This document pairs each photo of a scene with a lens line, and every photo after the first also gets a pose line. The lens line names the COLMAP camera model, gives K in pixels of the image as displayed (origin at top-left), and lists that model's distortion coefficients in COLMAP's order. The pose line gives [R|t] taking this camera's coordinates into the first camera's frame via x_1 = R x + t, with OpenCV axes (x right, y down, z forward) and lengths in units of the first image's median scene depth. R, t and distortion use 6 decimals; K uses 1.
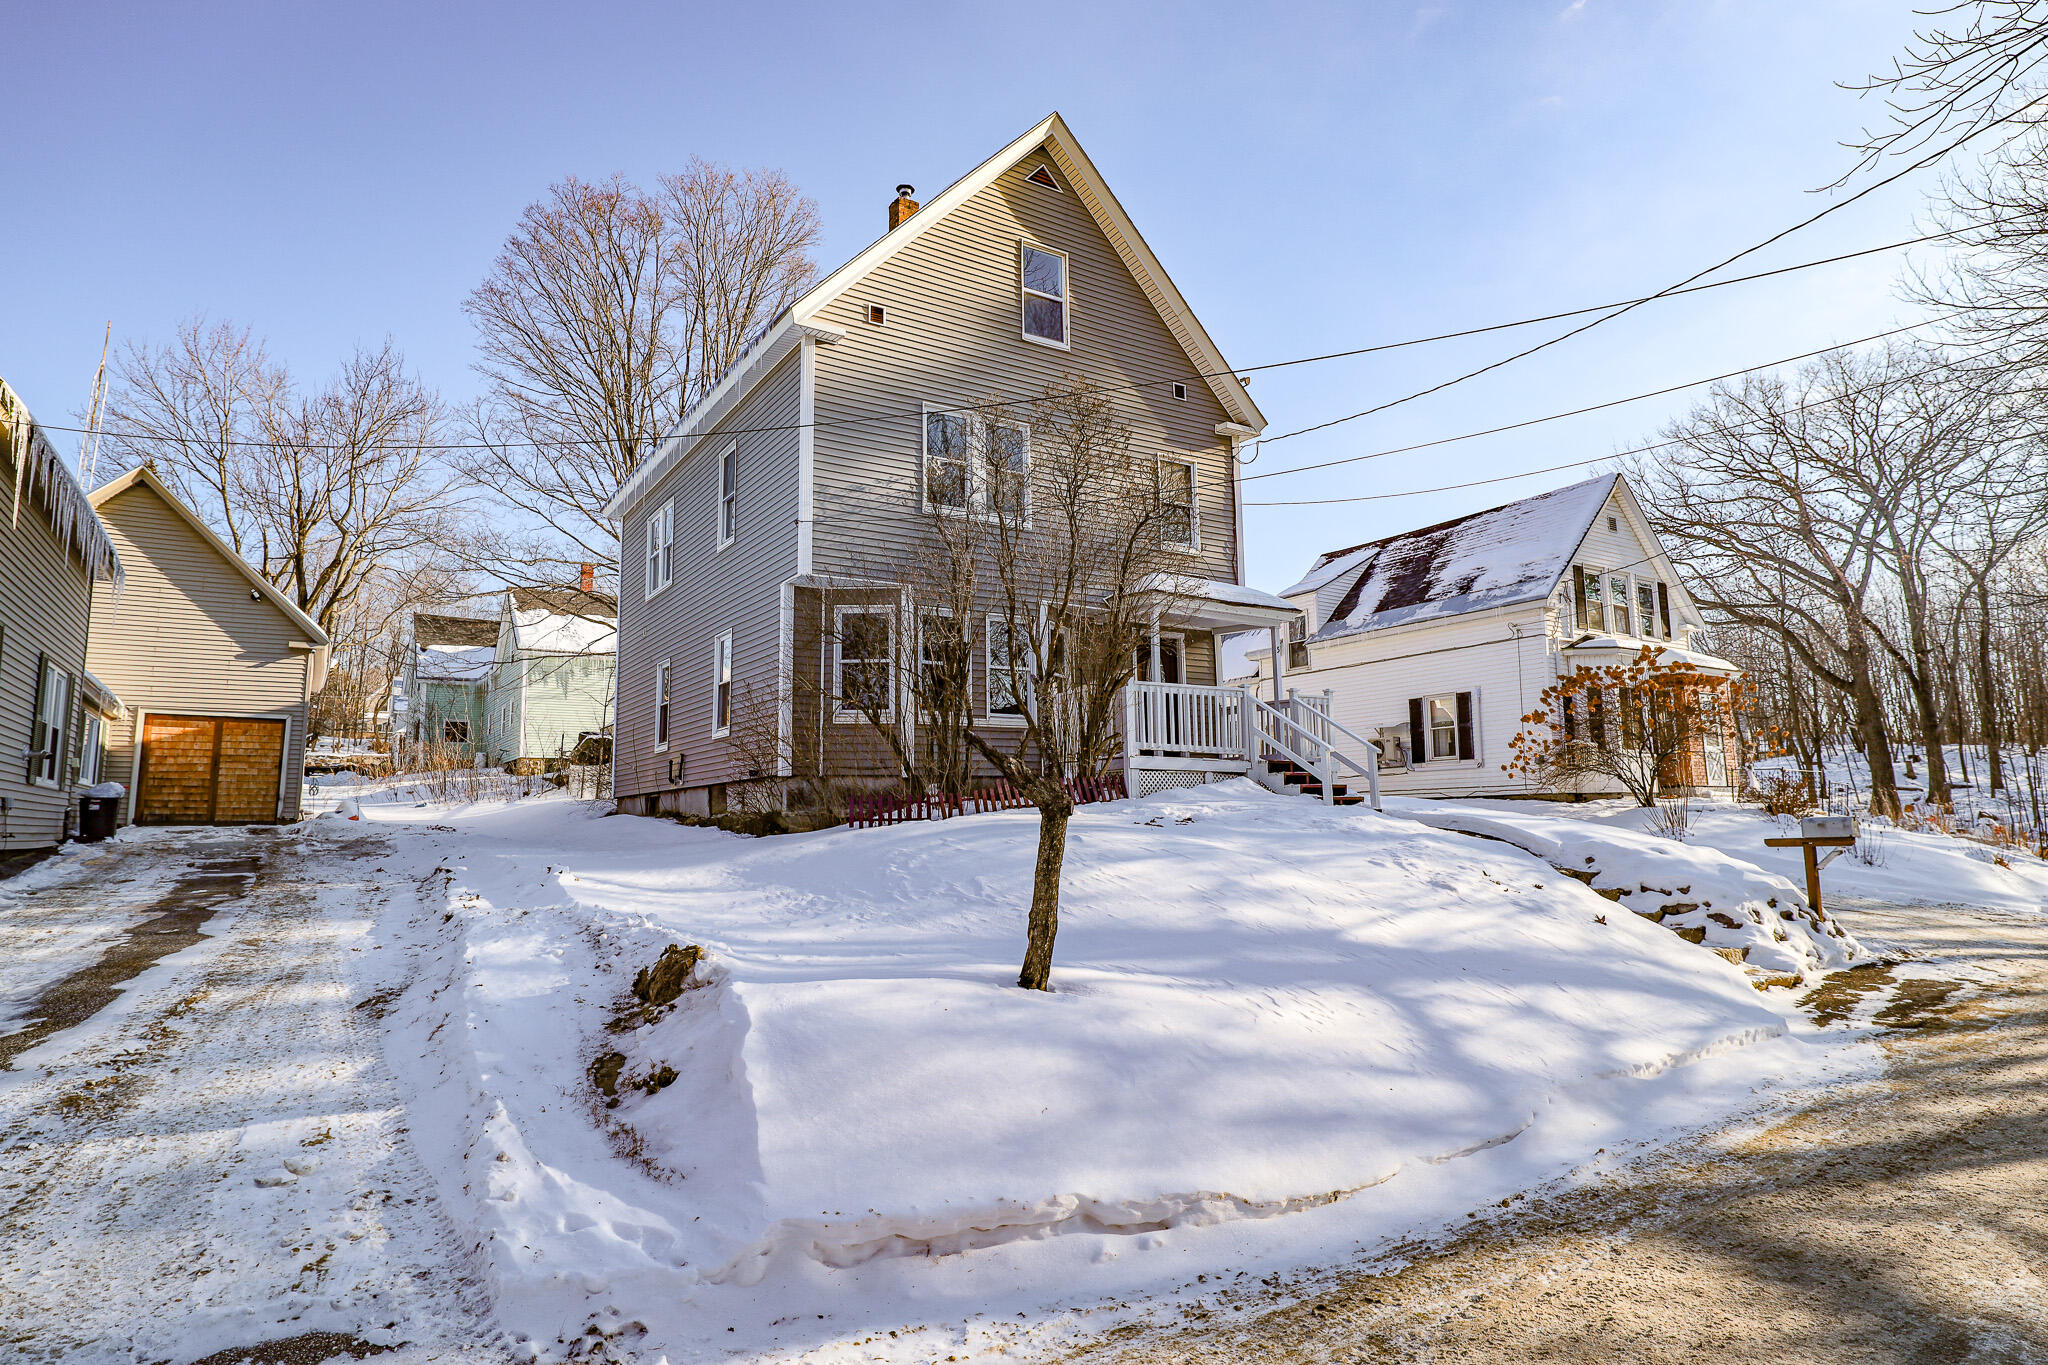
lens RADIAL K [[1163.0, 0, 1026.6], [0, 1163.0, 680.4], [0, 0, 1]] dist [-0.001144, 0.000253]
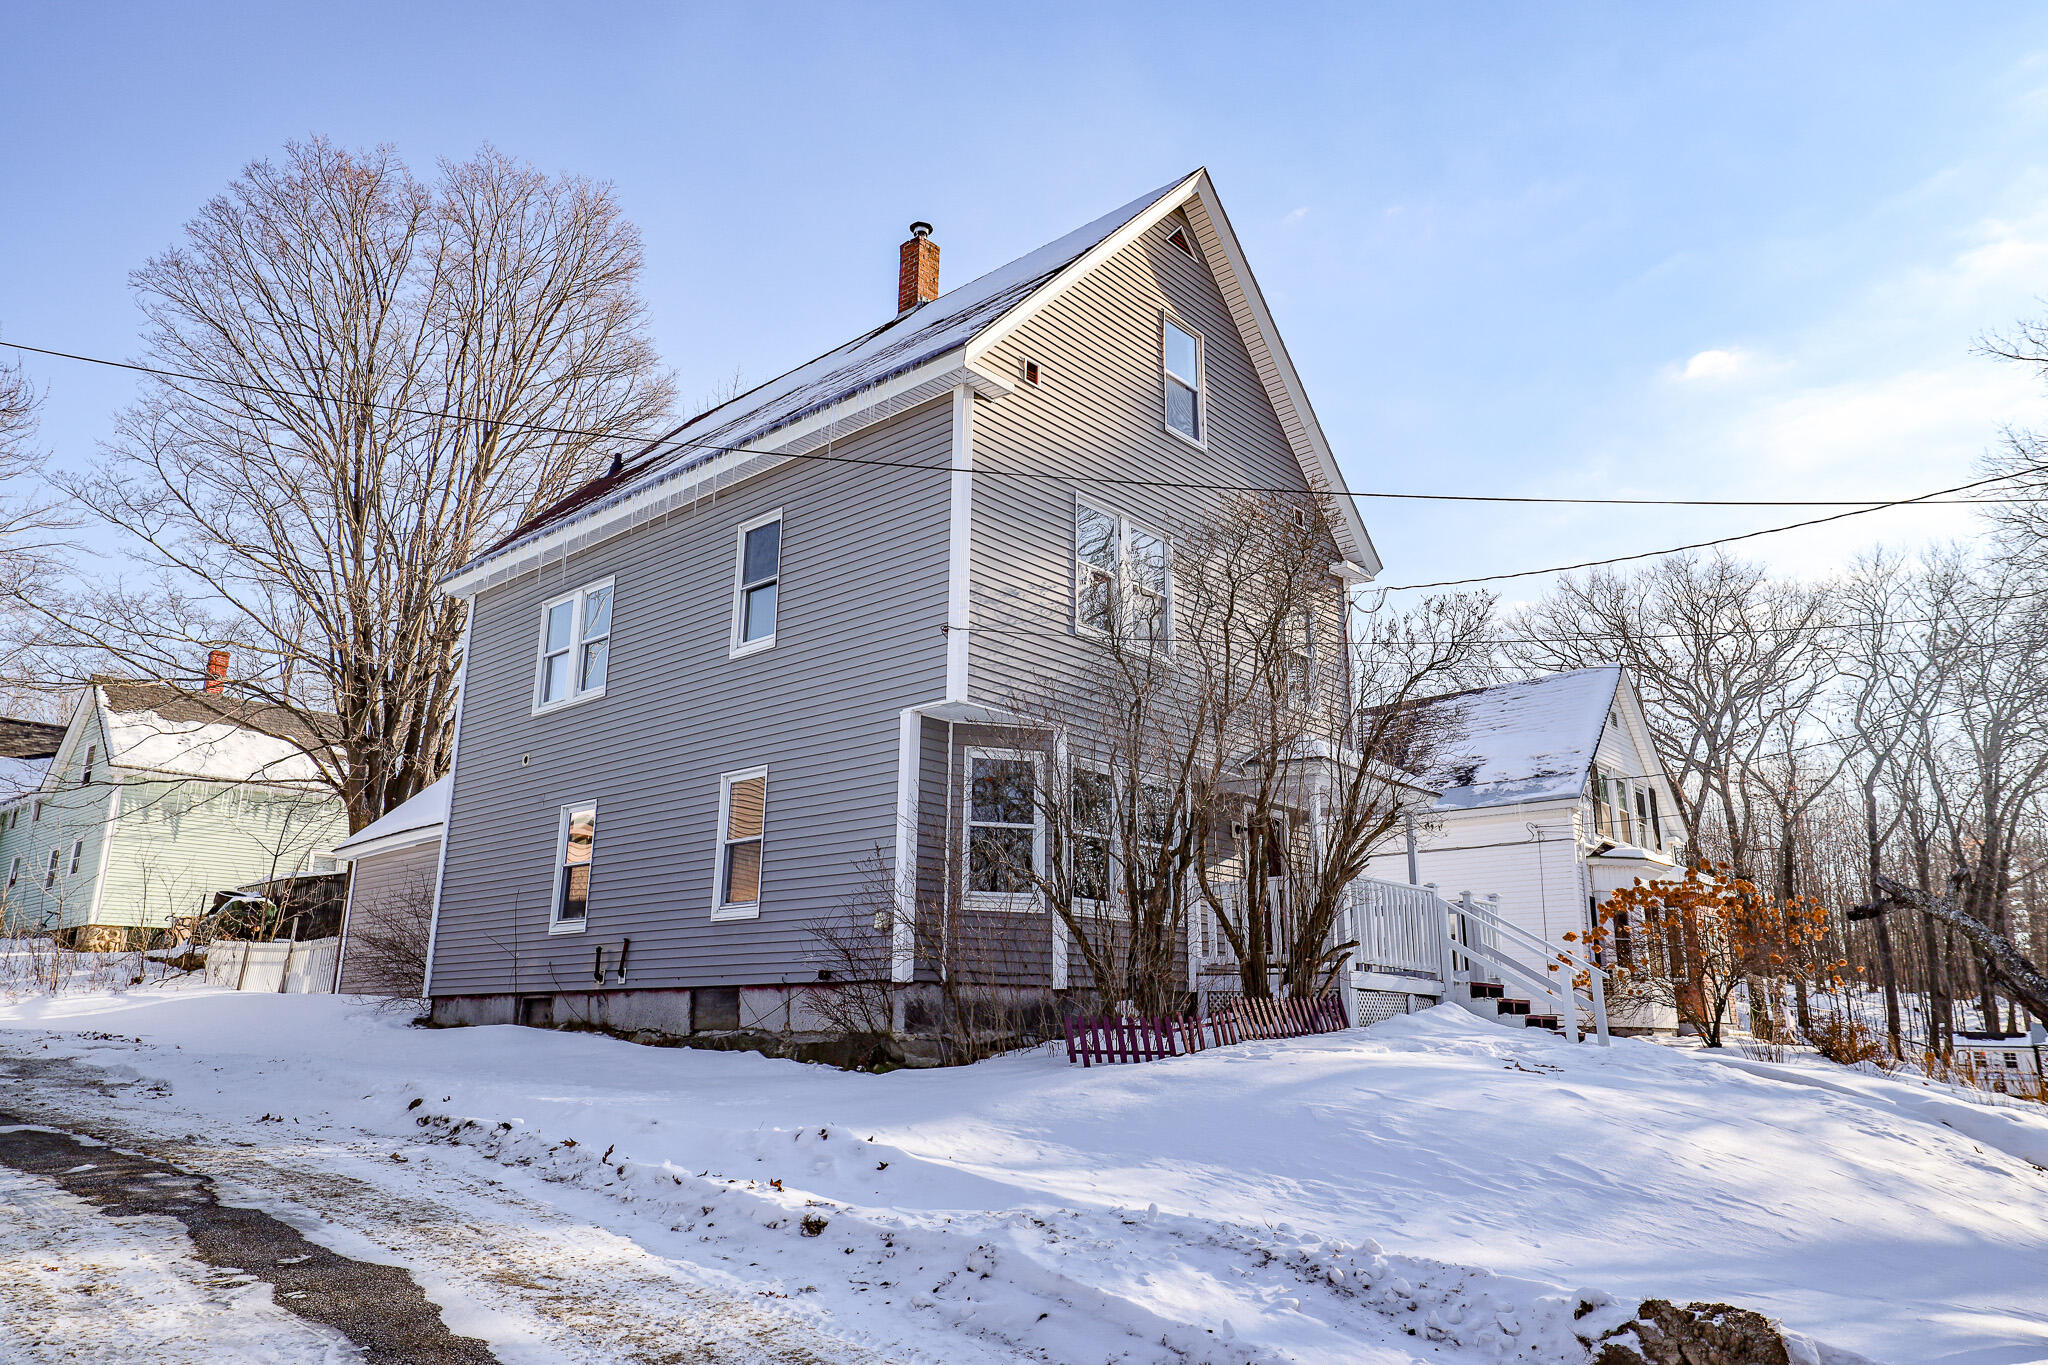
lens RADIAL K [[1386.9, 0, 1020.6], [0, 1386.9, 685.3], [0, 0, 1]] dist [0.016754, 0.004455]
pose [[0.962977, 0.089106, 0.254432, -0.312215], [-0.057028, 0.989768, -0.130792, 0.008847], [-0.263483, 0.111440, 0.958206, 0.131154]]
